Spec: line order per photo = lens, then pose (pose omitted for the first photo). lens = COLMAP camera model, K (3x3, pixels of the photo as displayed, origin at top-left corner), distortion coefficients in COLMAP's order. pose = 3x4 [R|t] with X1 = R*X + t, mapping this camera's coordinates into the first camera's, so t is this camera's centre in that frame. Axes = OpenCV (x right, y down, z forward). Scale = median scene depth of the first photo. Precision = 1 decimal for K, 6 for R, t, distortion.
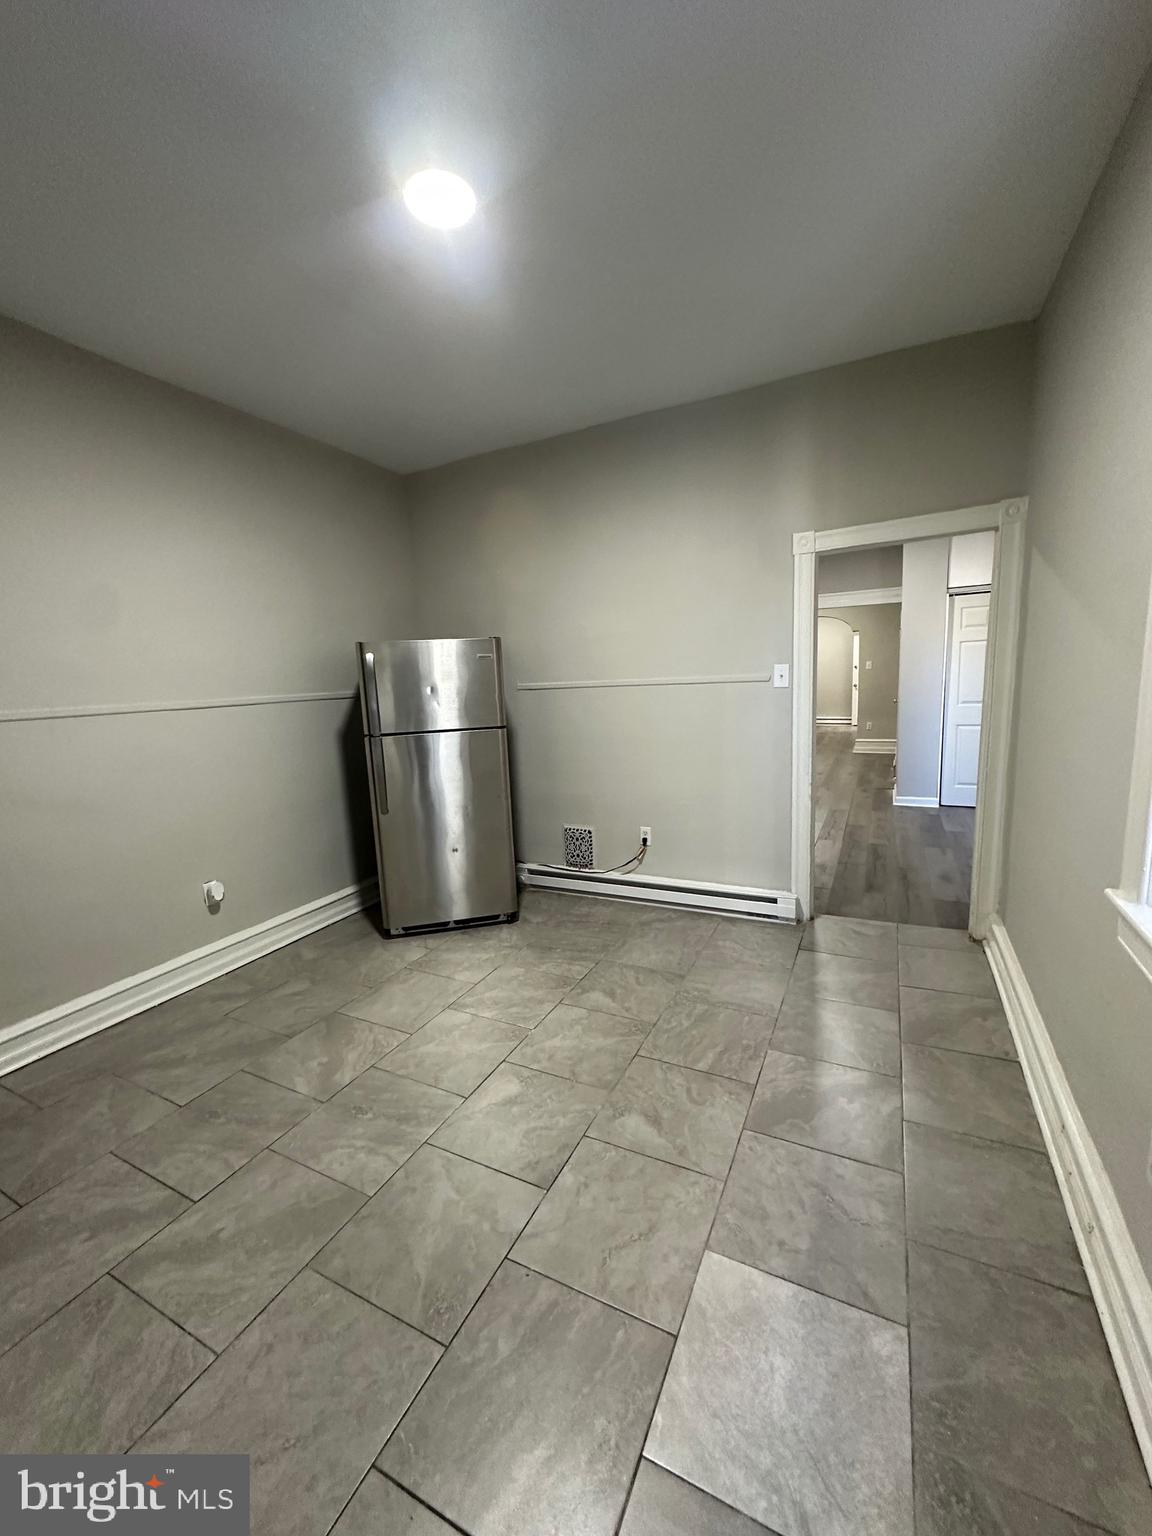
lens RADIAL K [[612.5, 0, 576.0], [0, 612.5, 768.0], [0, 0, 1]] dist [0.001183, 0.000113]
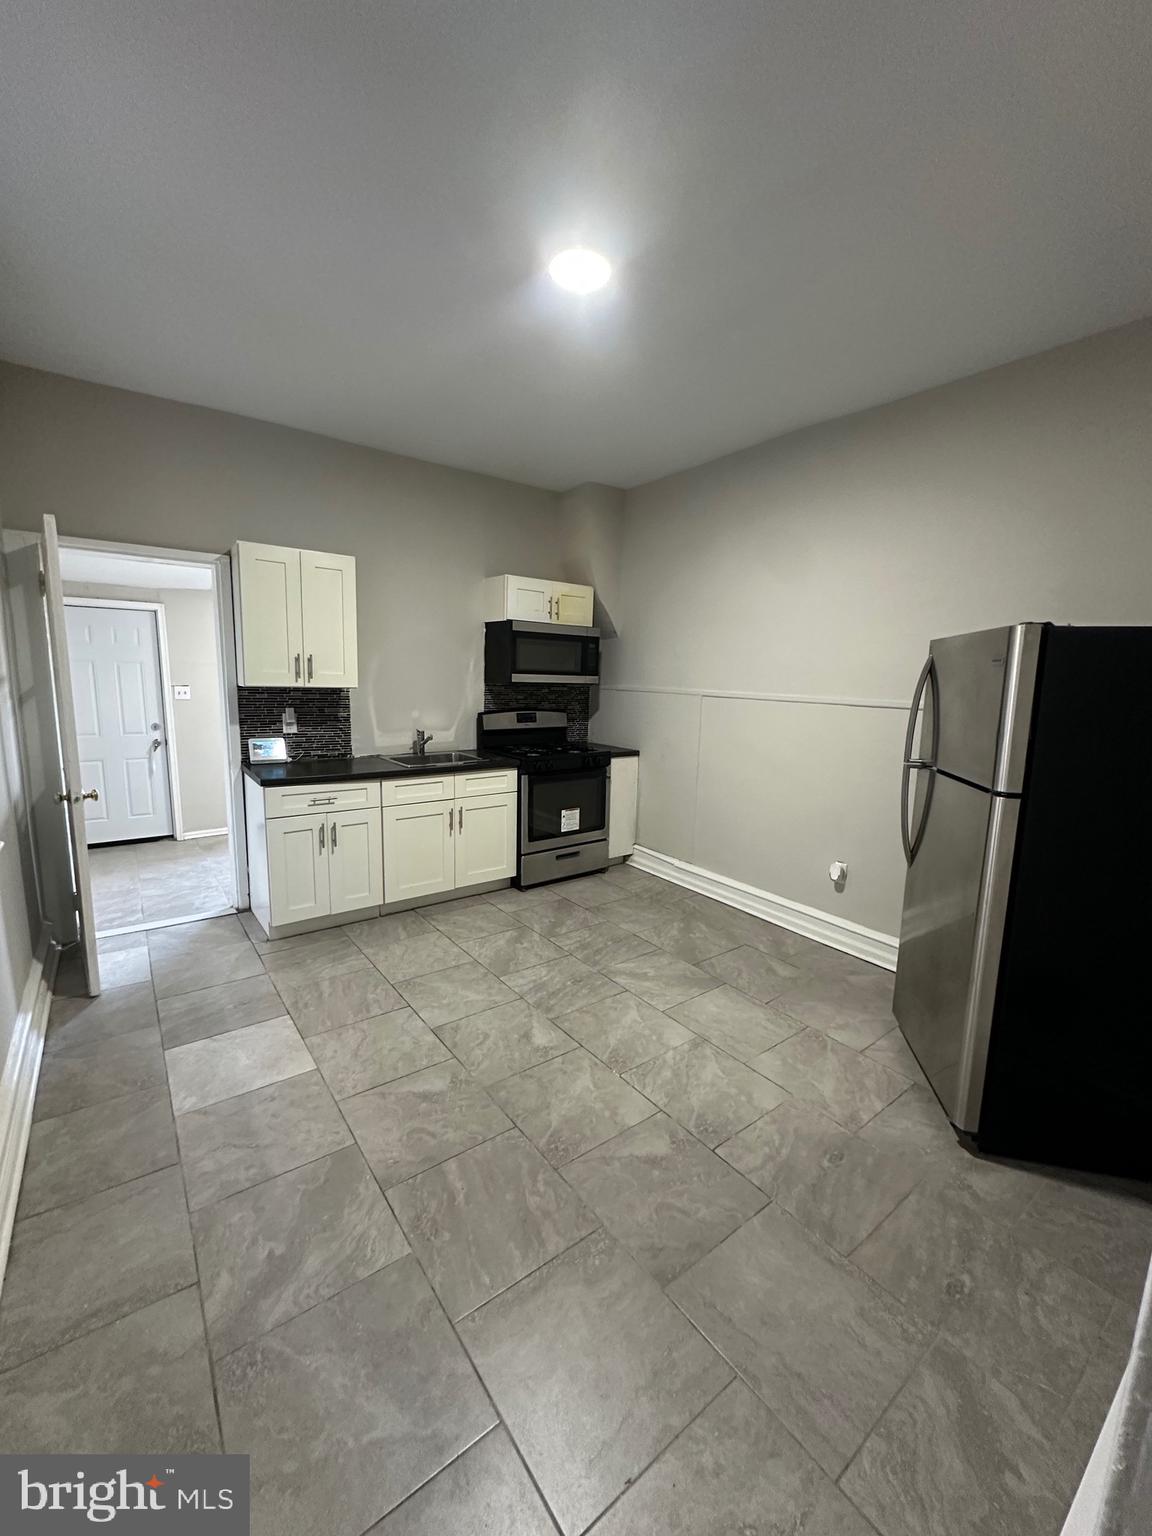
lens RADIAL K [[612.5, 0, 576.0], [0, 612.5, 768.0], [0, 0, 1]] dist [0.001183, 0.000113]
pose [[-0.439277, 0.165778, -0.882923, 0.743189], [-0.146819, 0.956363, 0.252613, -0.246874], [0.886273, 0.240597, -0.395769, 1.300770]]
